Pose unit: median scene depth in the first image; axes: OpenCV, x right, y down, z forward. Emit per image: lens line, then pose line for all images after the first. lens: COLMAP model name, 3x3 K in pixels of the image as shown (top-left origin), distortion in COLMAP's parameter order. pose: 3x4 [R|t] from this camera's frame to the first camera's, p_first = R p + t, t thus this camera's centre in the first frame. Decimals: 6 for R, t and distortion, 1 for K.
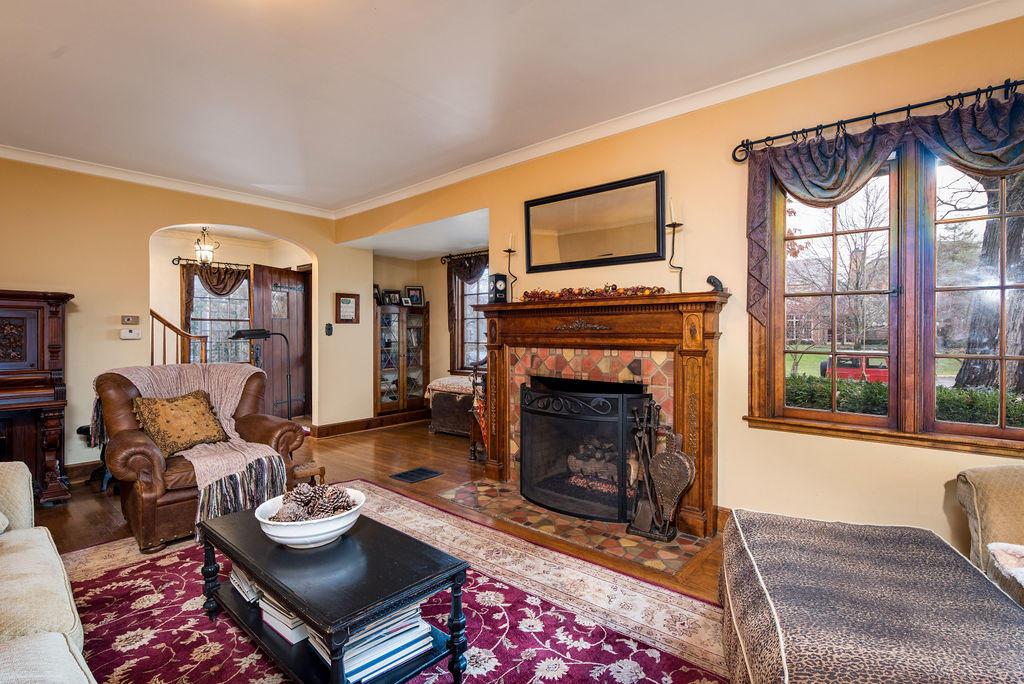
lens RADIAL K [[486.7, 0, 518.3], [0, 486.7, 336.7], [0, 0, 1]] dist [0.000099, 0.000070]
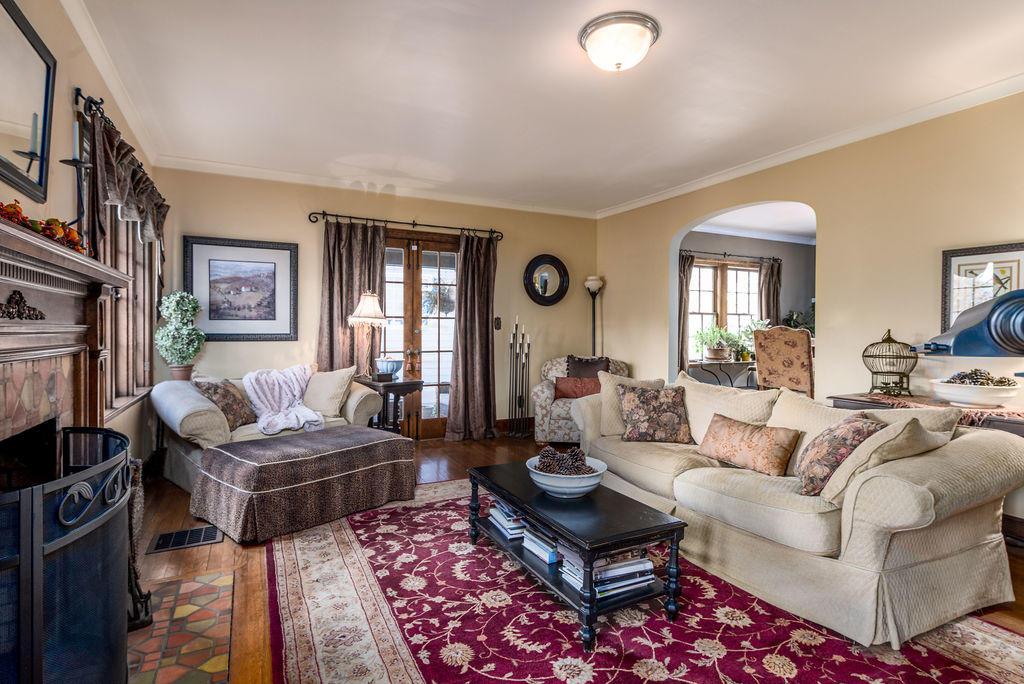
lens RADIAL K [[524.1, 0, 511.3], [0, 524.1, 333.6], [0, 0, 1]] dist [0.010299, 0.000455]
pose [[-0.918970, -0.006390, 0.394276, -0.424787], [-0.000268, 0.999879, 0.015579, -0.007851], [-0.394328, 0.014211, -0.918860, 1.197265]]
